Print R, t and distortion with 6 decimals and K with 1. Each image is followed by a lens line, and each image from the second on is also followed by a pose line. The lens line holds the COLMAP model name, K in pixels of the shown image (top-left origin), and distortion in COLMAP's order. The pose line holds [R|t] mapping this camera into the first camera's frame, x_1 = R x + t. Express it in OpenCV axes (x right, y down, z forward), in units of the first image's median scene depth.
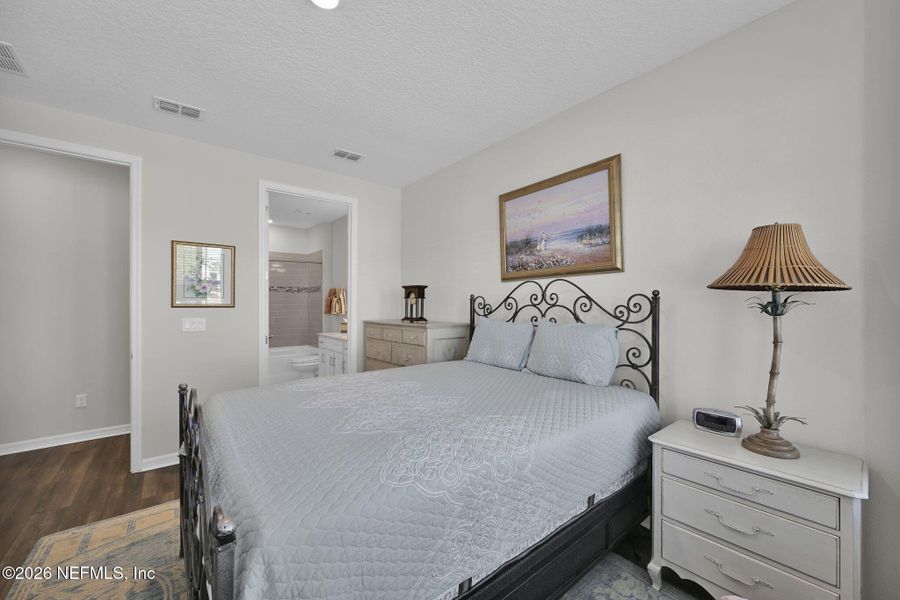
lens RADIAL K [[356.3, 0, 447.2], [0, 356.3, 303.8], [0, 0, 1]] dist [-0.000617, -0.000070]
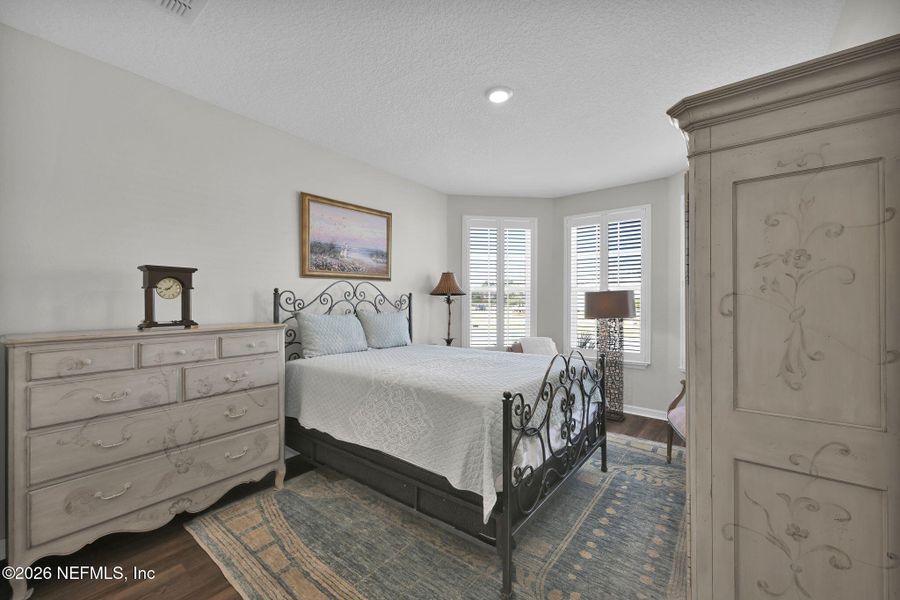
lens RADIAL K [[356.3, 0, 447.2], [0, 356.3, 303.8], [0, 0, 1]] dist [-0.000617, -0.000070]
pose [[-0.211973, -0.002896, 0.977271, -1.049498], [0.001679, 0.999993, 0.003327, 0.012552], [-0.977274, 0.002346, -0.211967, 0.914058]]
